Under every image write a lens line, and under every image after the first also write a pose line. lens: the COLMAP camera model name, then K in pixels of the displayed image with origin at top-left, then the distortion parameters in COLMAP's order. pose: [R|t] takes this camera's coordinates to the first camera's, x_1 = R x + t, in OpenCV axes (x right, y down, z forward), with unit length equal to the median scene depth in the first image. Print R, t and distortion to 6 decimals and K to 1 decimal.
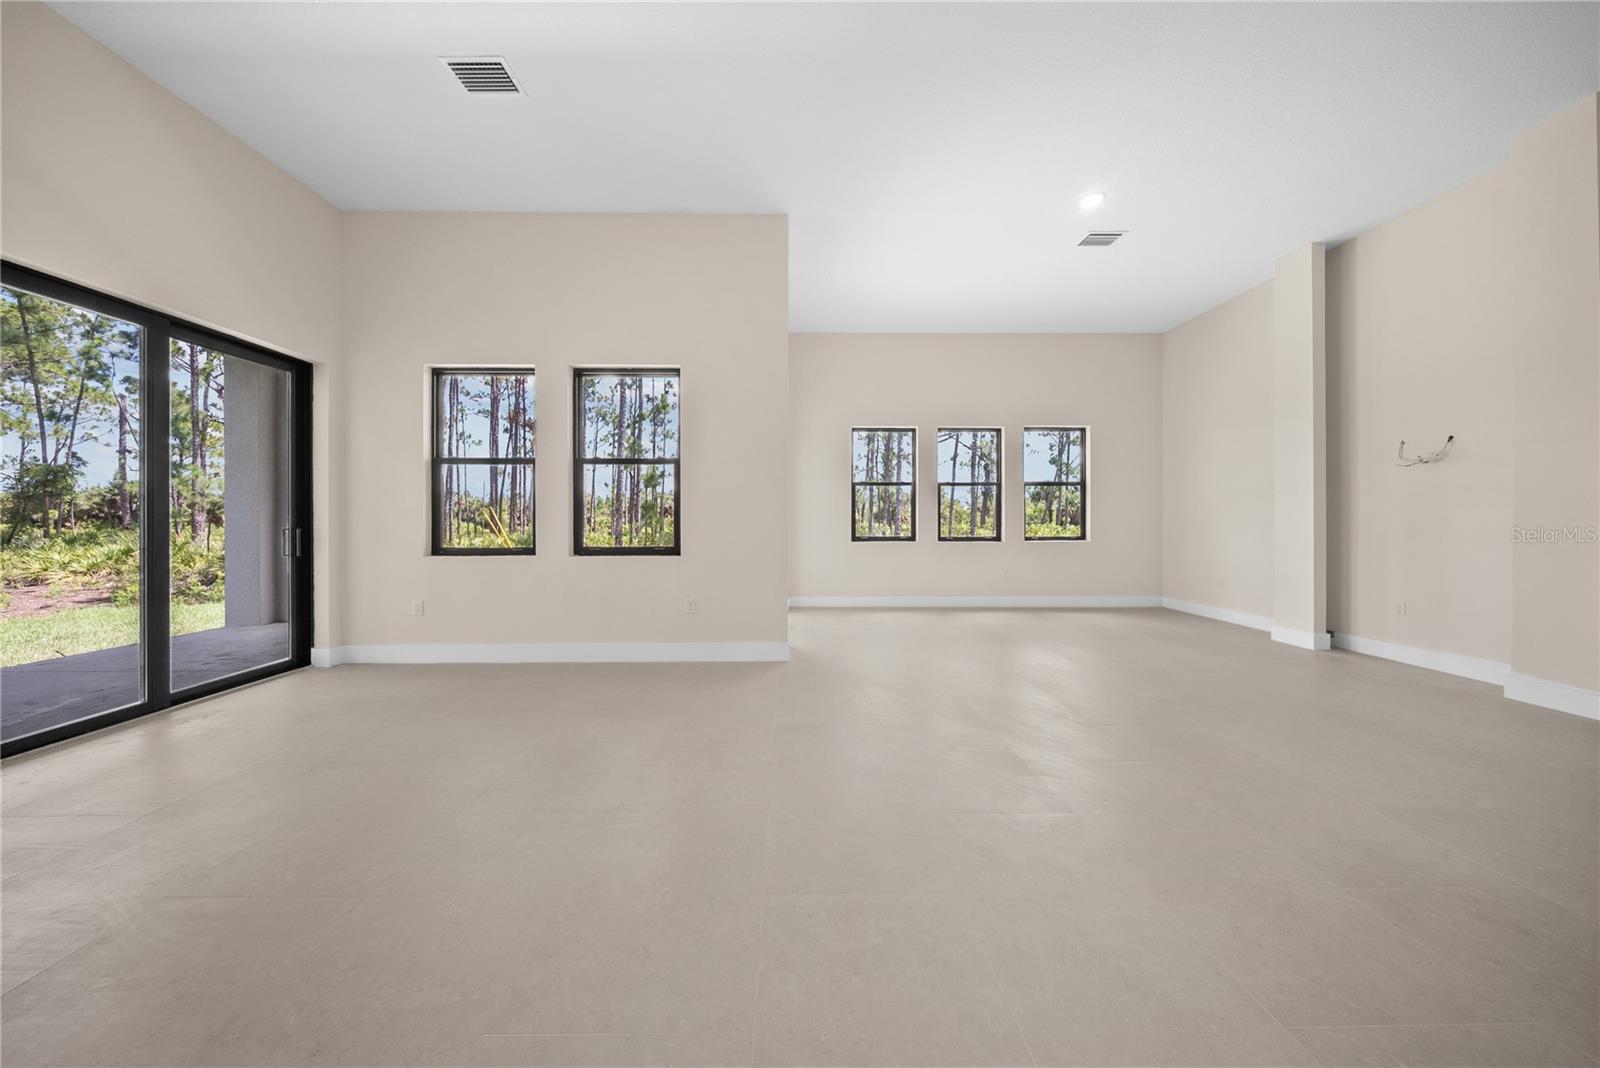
lens RADIAL K [[474.1, 0, 794.8], [0, 474.1, 520.3], [0, 0, 1]] dist [-0.000468, -0.000111]
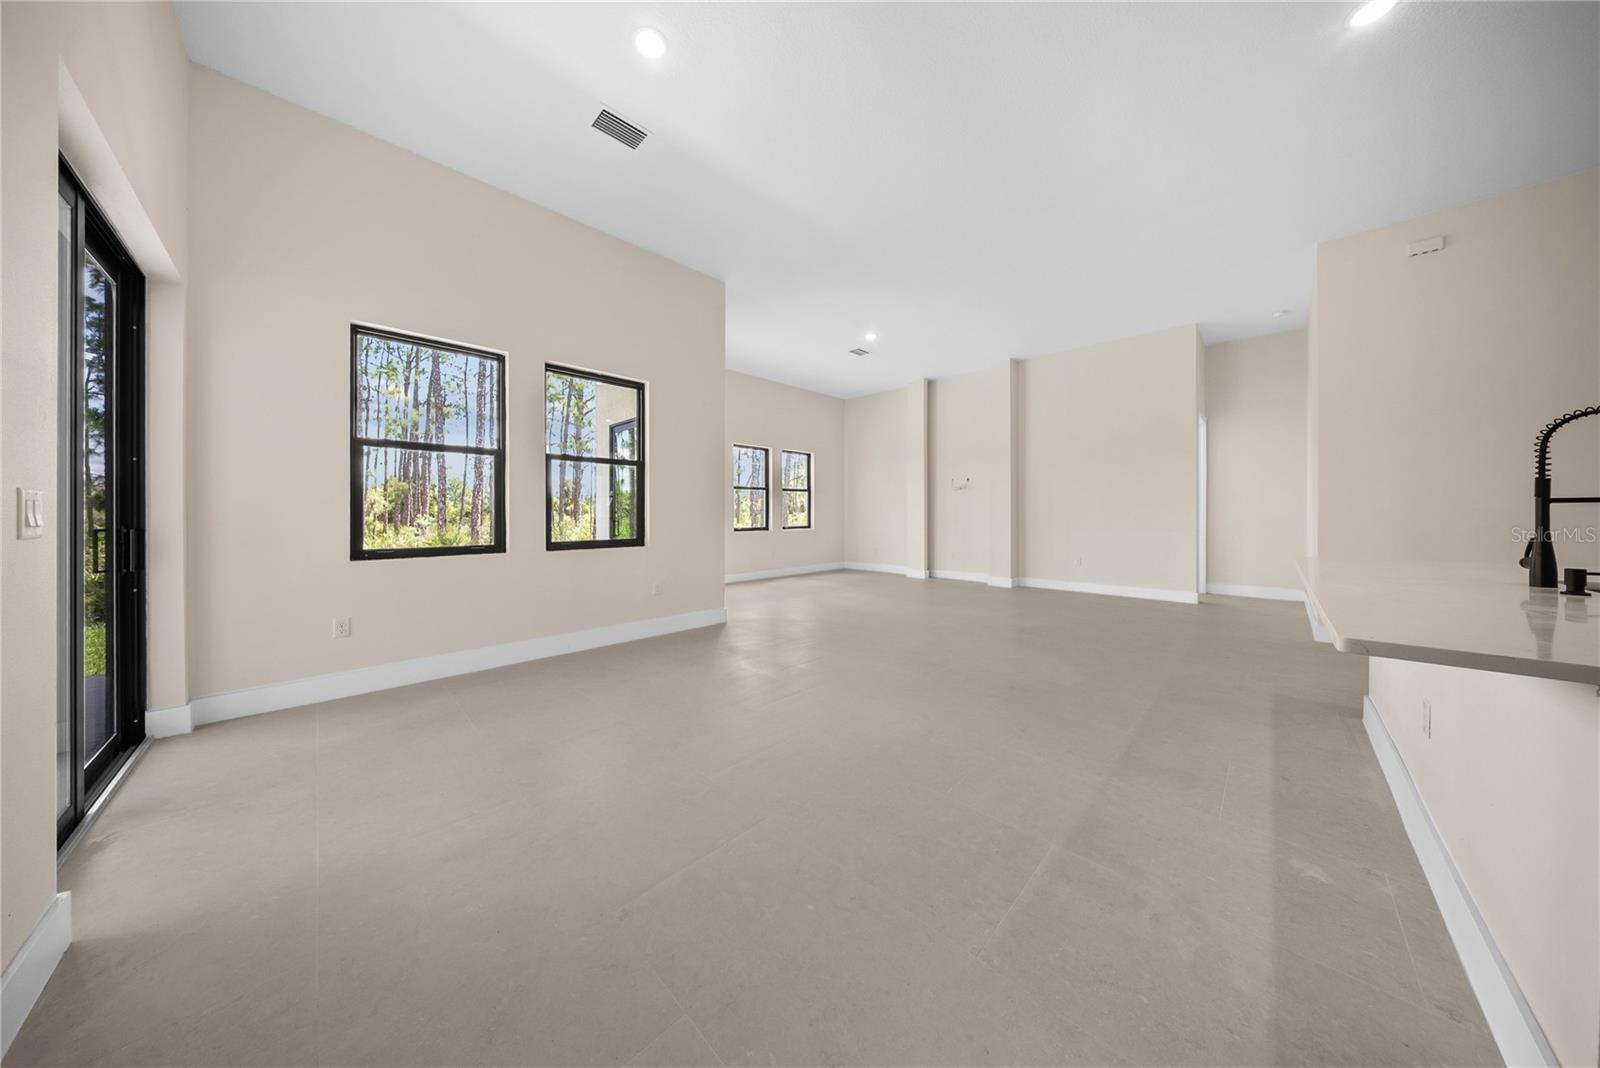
lens RADIAL K [[478.5, 0, 788.0], [0, 478.5, 517.1], [0, 0, 1]] dist [0.000257, 0.000004]
pose [[0.726816, -0.003435, 0.686824, -0.739271], [-0.000087, 0.999987, 0.005093, -0.001677], [-0.686833, -0.003761, 0.726806, -0.081341]]
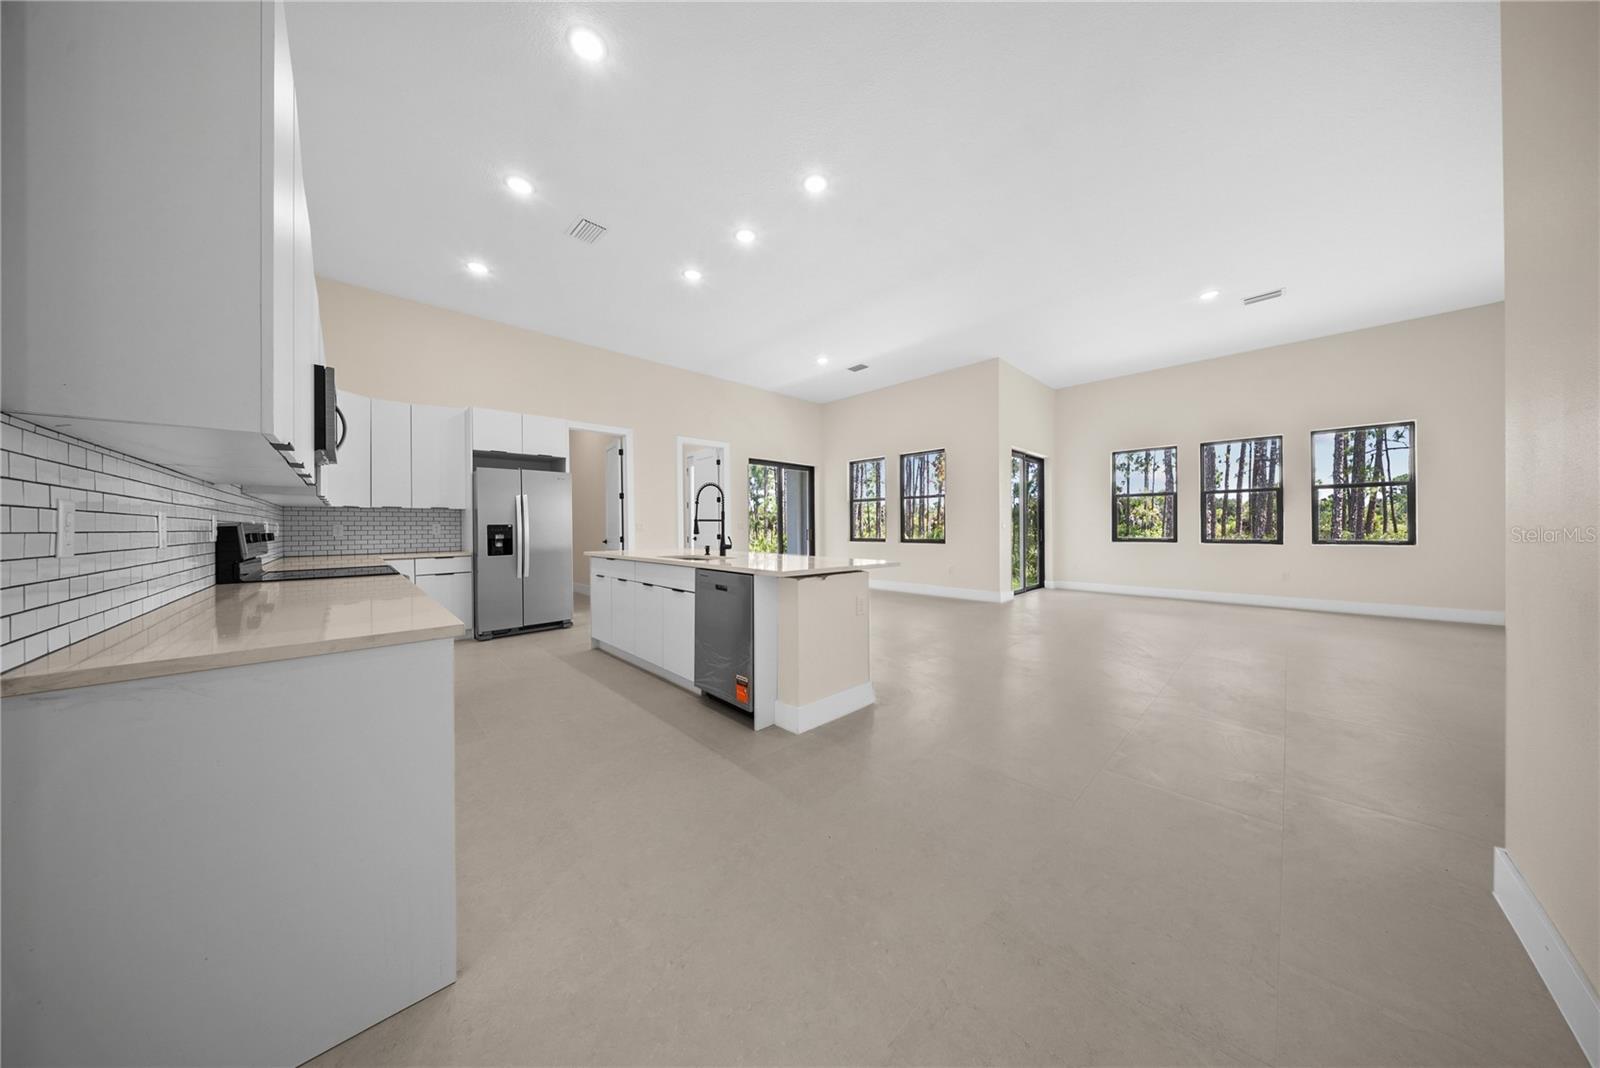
lens RADIAL K [[471.4, 0, 798.4], [0, 471.4, 529.8], [0, 0, 1]] dist [0.000241, 0.000003]
pose [[0.681218, 0.000150, -0.732080, 0.726208], [0.005612, 0.999970, 0.005427, 0.000976], [0.732059, -0.007806, 0.681197, -0.736245]]
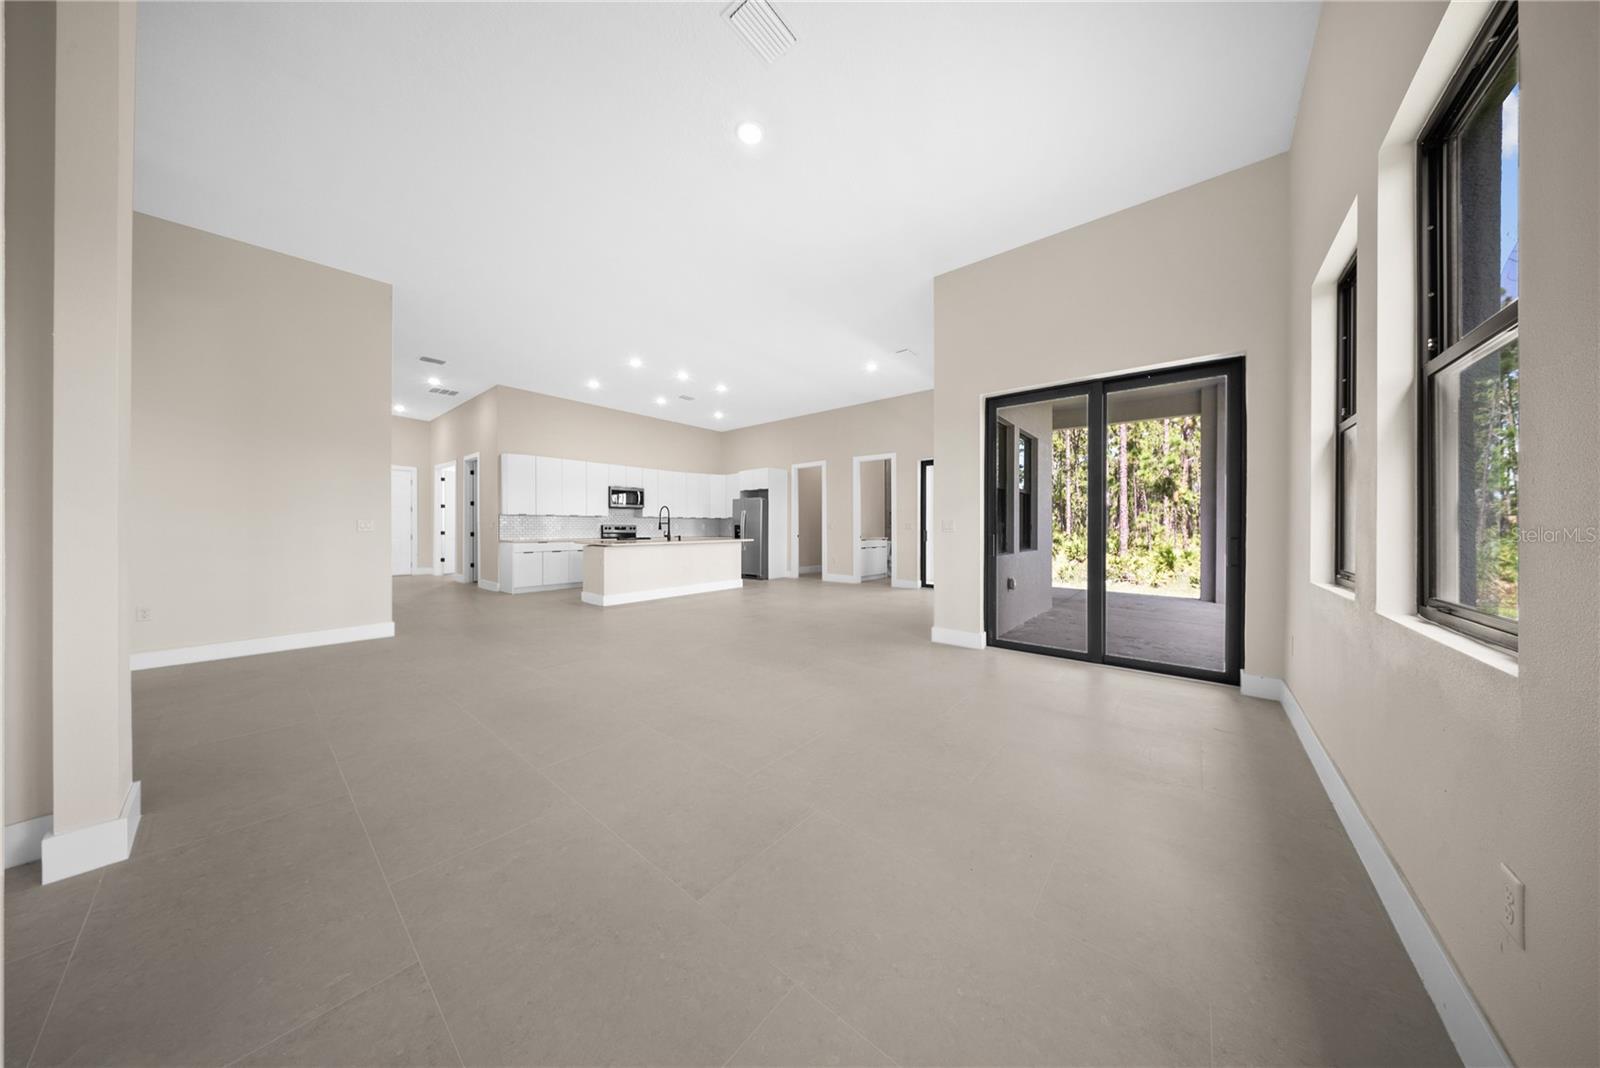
lens RADIAL K [[453.4, 0, 797.6], [0, 453.4, 525.7], [0, 0, 1]] dist [-0.000371, -0.000010]
pose [[-0.650183, -0.002269, -0.759774, 1.013749], [-0.001107, 0.999997, -0.002039, -0.000060], [0.759776, -0.000484, -0.650184, 1.366018]]
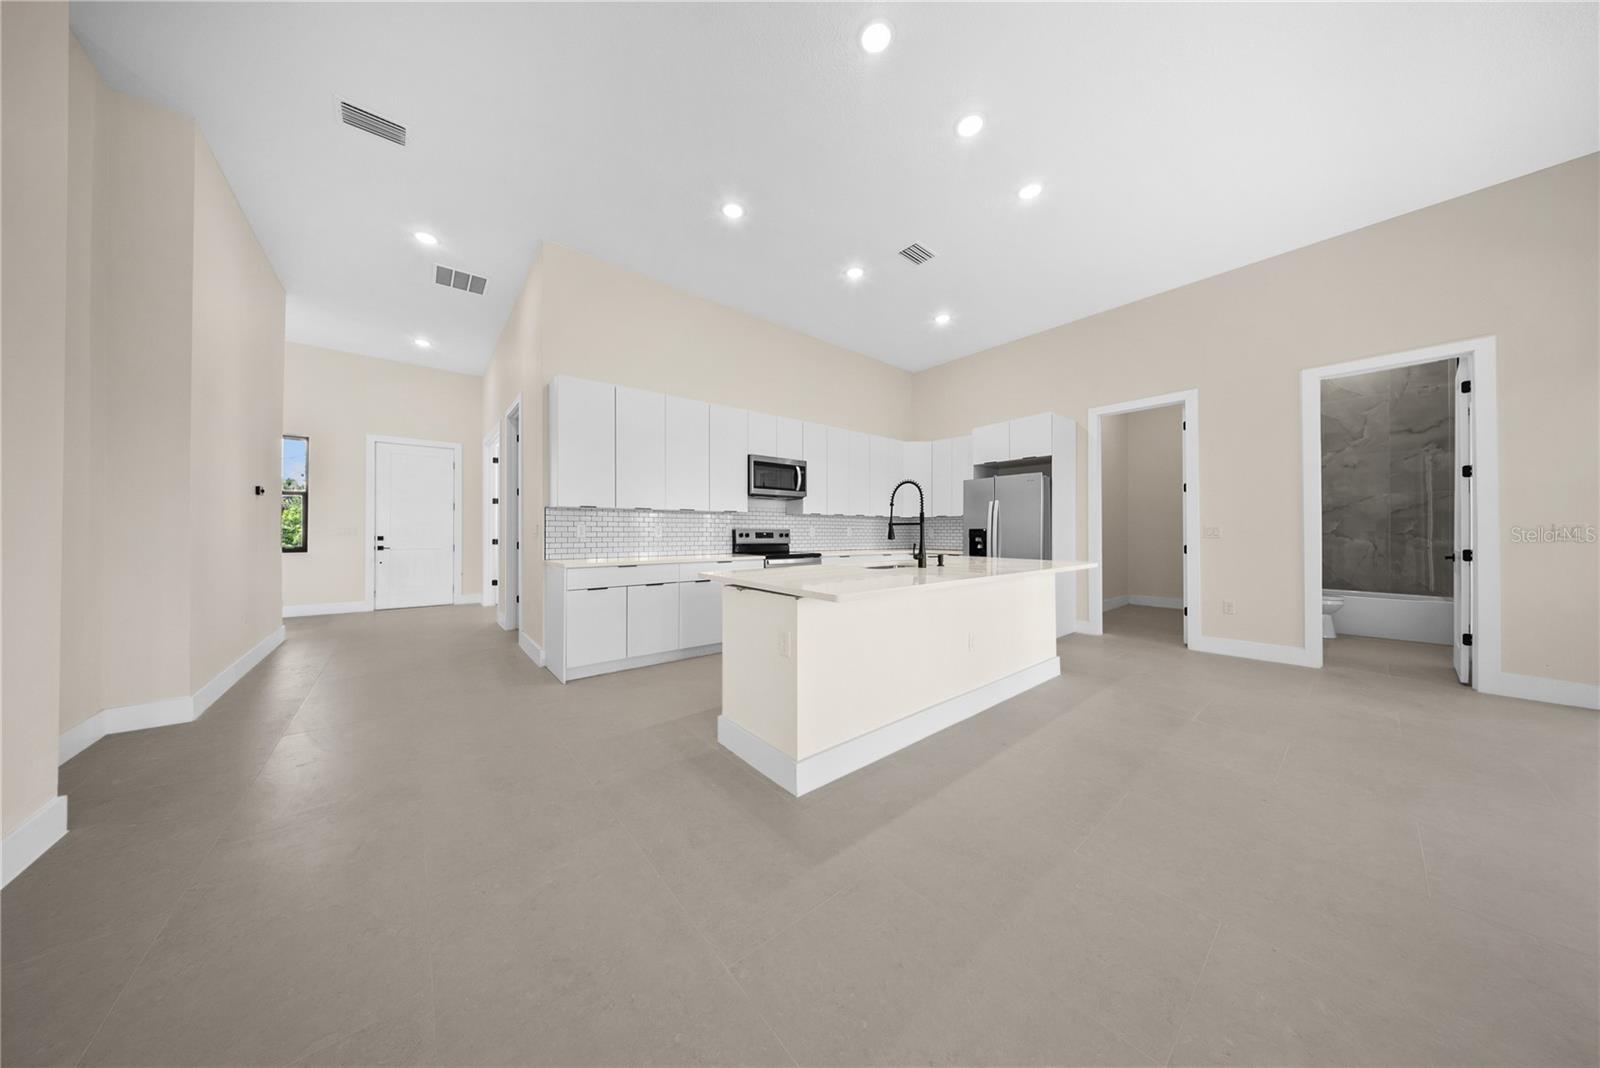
lens RADIAL K [[471.4, 0, 798.4], [0, 471.4, 529.8], [0, 0, 1]] dist [0.000241, 0.000003]
pose [[-0.780768, -0.005081, -0.624800, 0.576625], [-0.001802, 0.999981, -0.005880, 0.001794], [0.624818, -0.003465, -0.780763, 0.236692]]
